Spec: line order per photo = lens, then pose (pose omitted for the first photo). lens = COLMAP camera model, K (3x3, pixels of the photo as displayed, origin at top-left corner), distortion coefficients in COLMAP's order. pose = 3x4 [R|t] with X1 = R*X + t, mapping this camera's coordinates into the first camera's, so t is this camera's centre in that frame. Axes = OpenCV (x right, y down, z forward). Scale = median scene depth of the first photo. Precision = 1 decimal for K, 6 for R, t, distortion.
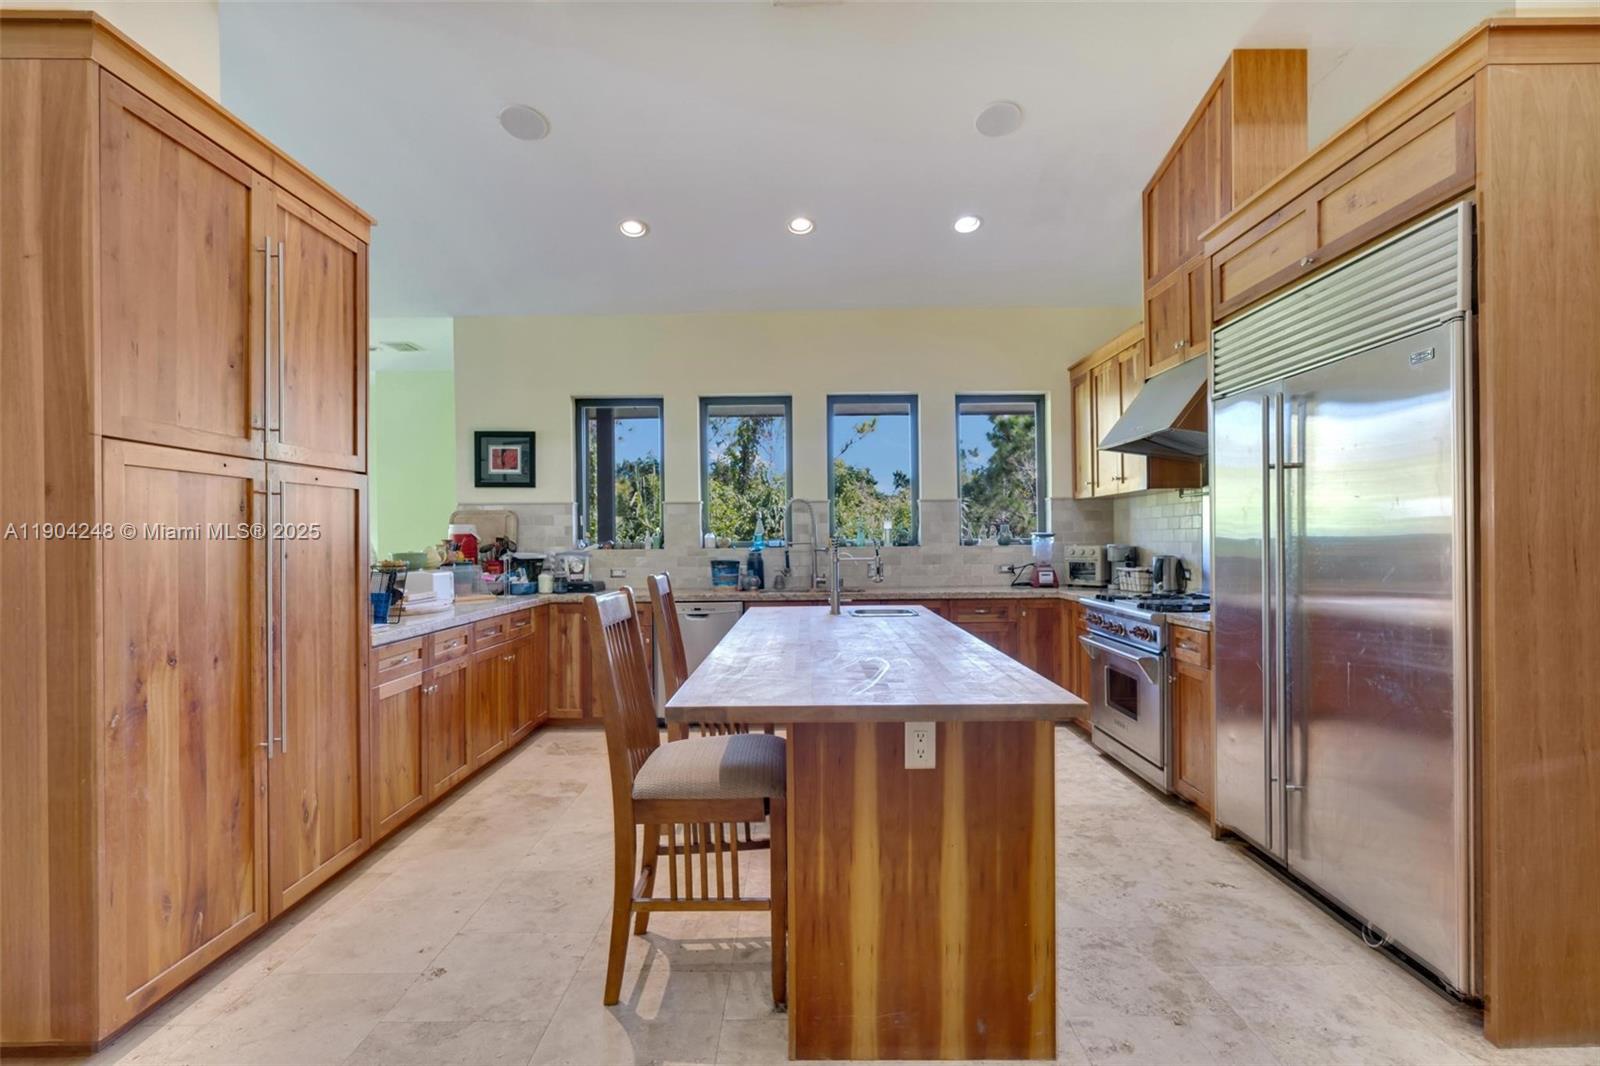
lens RADIAL K [[764.7, 0, 800.0], [0, 764.7, 533.0], [0, 0, 1]] dist [-0.012628, 0.000441]
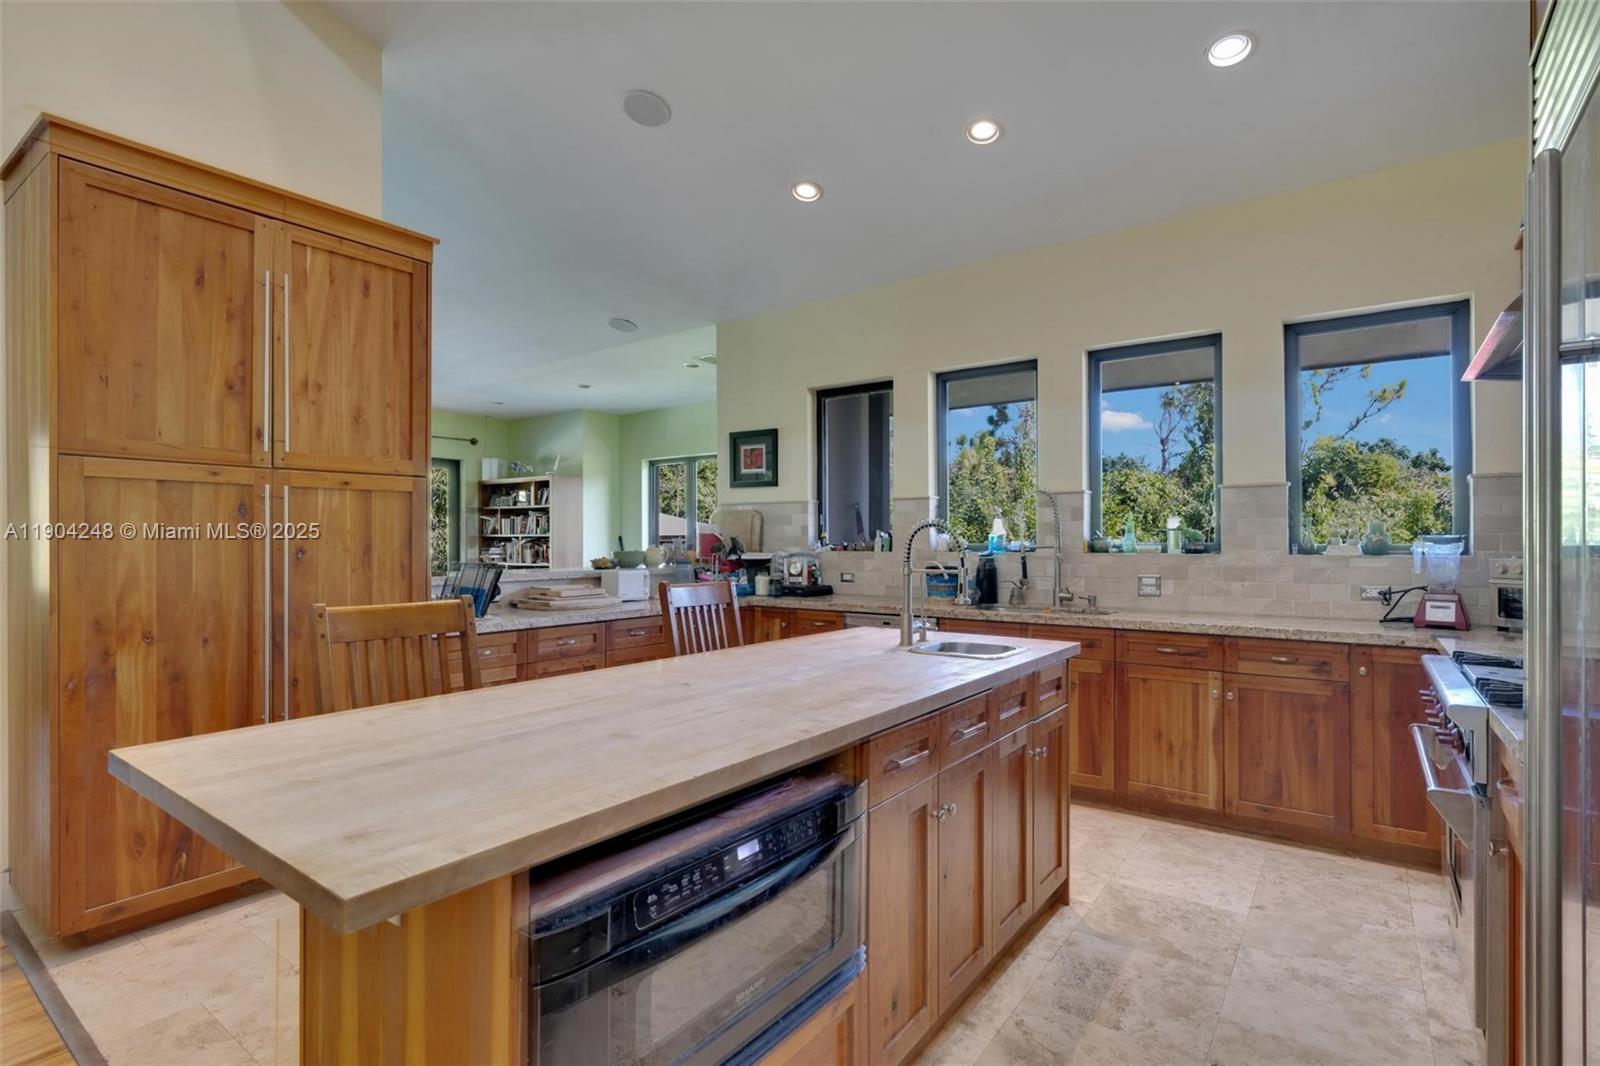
lens RADIAL K [[764.7, 0, 800.0], [0, 764.7, 533.0], [0, 0, 1]] dist [-0.012628, 0.000441]
pose [[0.807712, 0.003638, -0.589565, 0.269293], [-0.003593, 0.999993, 0.001248, -0.001135], [0.589566, 0.001110, 0.807720, 0.243163]]
